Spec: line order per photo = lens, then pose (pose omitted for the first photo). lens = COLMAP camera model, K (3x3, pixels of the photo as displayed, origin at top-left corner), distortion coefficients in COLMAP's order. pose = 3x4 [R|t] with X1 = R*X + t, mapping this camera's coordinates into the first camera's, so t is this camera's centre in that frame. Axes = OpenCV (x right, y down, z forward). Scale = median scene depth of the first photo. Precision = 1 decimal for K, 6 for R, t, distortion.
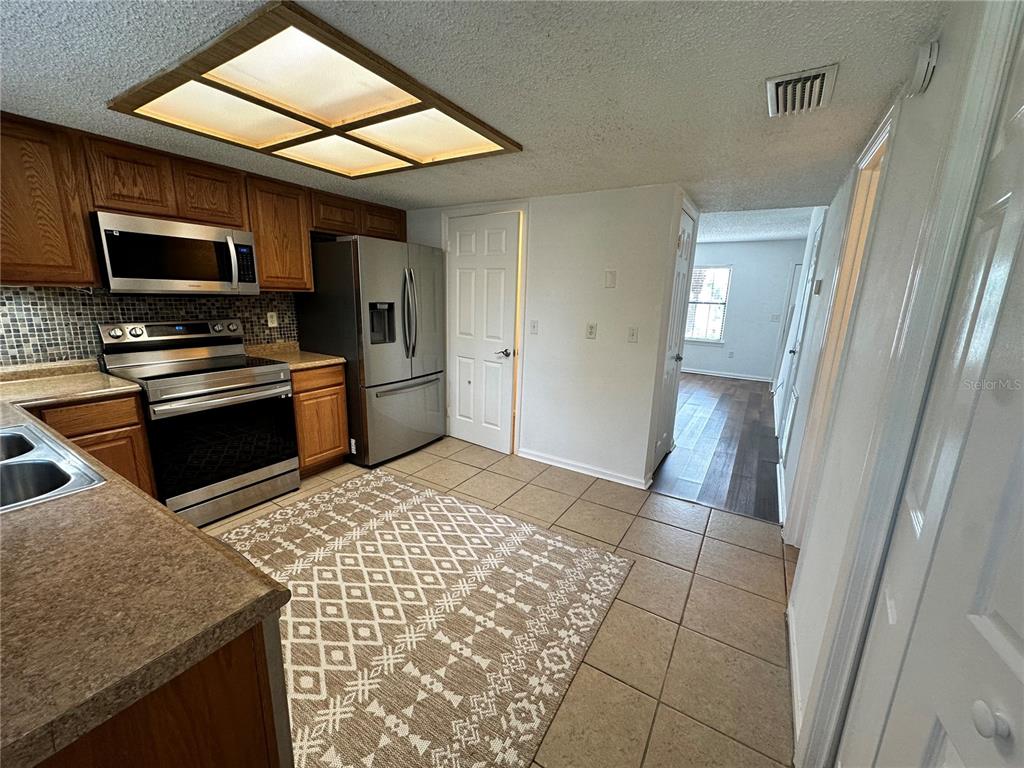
lens RADIAL K [[408.9, 0, 512.9], [0, 408.9, 384.6], [0, 0, 1]] dist [-0.002311, 0.000888]
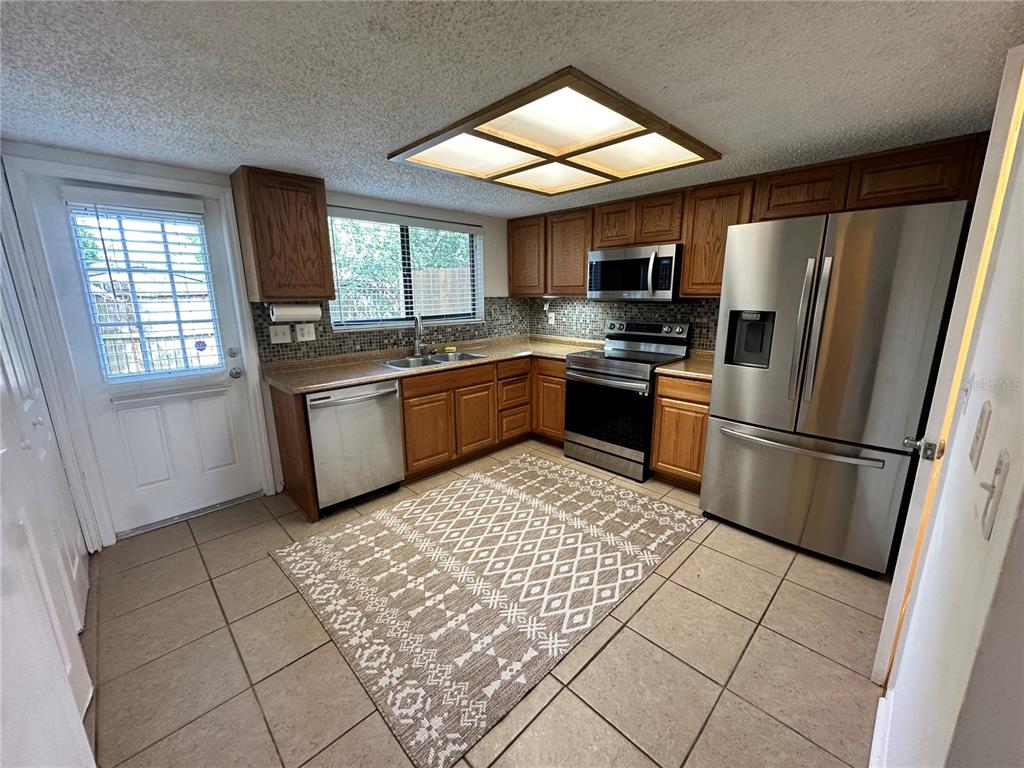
lens RADIAL K [[408.9, 0, 512.9], [0, 408.9, 384.6], [0, 0, 1]] dist [-0.002311, 0.000888]
pose [[-0.243030, 0.186835, -0.951856, 0.656855], [-0.209767, 0.947934, 0.239623, -0.215709], [0.947066, 0.257903, -0.191185, 1.026311]]
